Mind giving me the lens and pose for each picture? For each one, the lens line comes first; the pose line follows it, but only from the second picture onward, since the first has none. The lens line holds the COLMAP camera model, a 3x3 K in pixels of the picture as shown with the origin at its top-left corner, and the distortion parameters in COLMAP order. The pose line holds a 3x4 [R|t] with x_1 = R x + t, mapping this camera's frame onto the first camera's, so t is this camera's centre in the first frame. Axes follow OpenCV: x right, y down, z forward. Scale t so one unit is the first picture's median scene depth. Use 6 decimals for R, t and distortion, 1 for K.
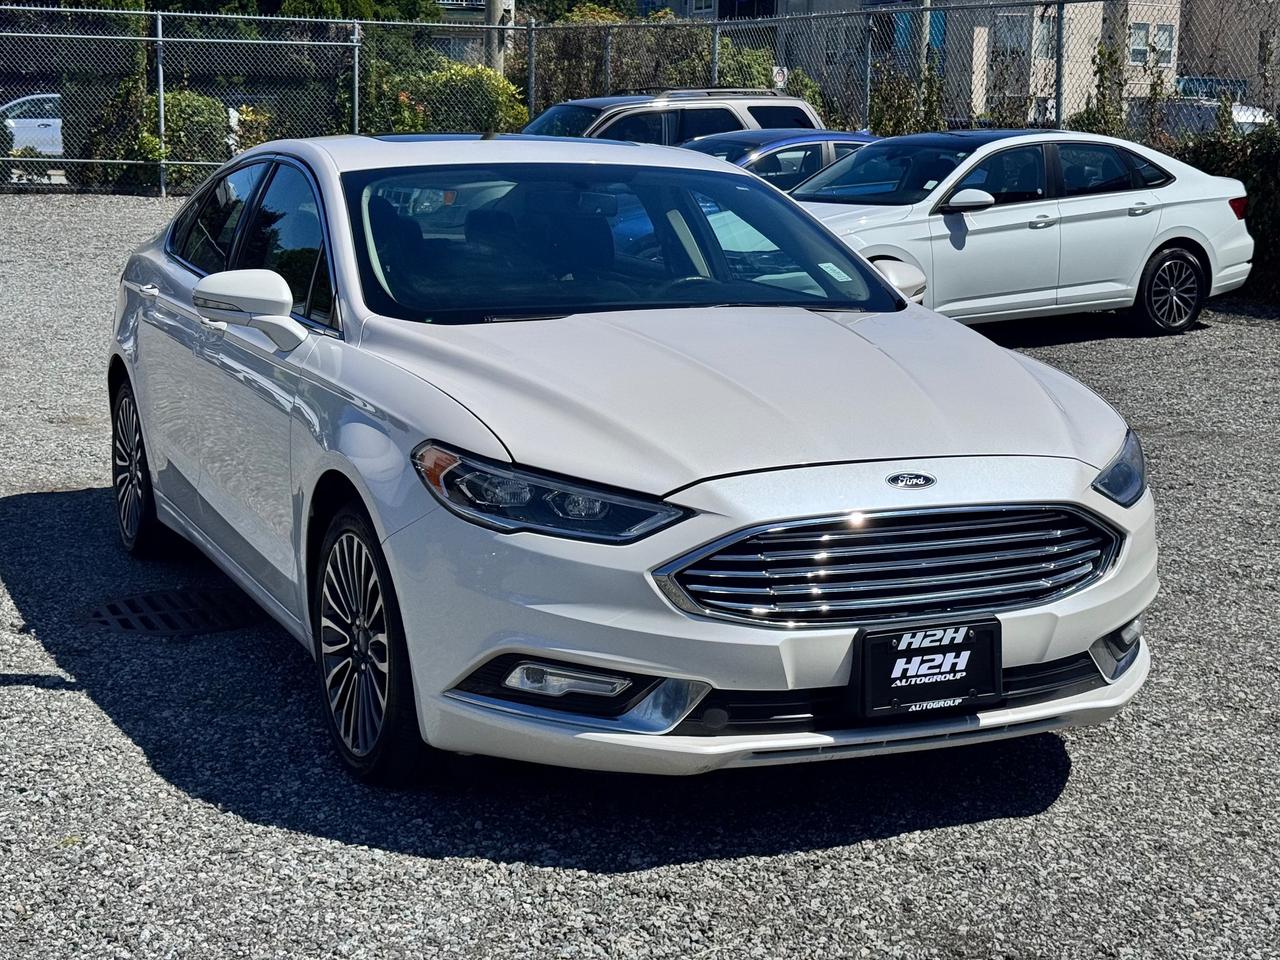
lens RADIAL K [[1886.8, 0, 640.0], [0, 1886.8, 480.0], [0, 0, 1]] dist [0.130029, 0.029088]
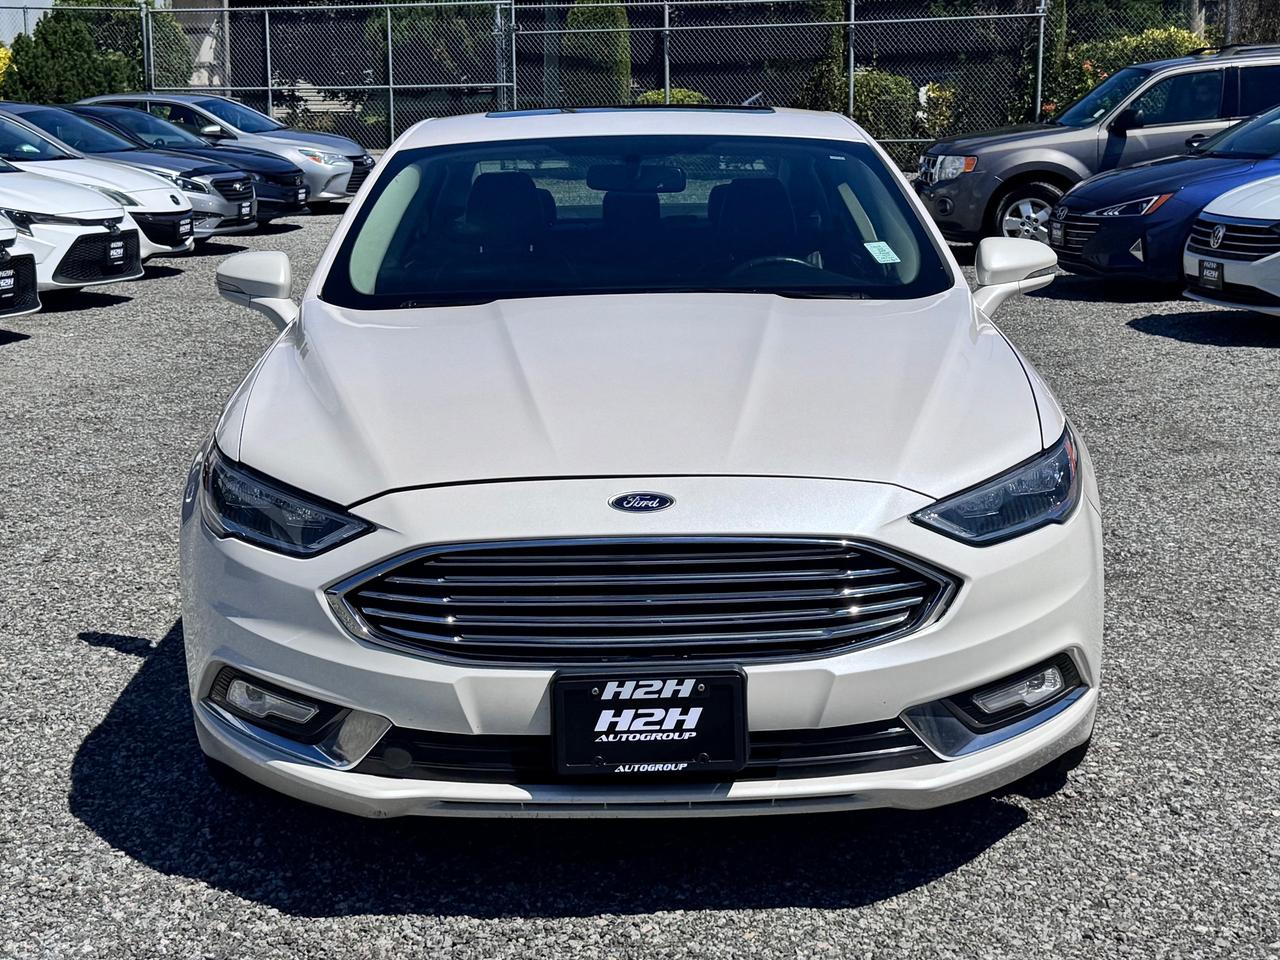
lens RADIAL K [[1878.9, 0, 640.0], [0, 1878.9, 480.0], [0, 0, 1]] dist [0.029237, -0.004659]
pose [[0.917581, 0.043790, -0.395129, 0.475710], [-0.037927, 0.999024, 0.022640, -0.028758], [0.395735, -0.005788, 0.918347, 0.224564]]
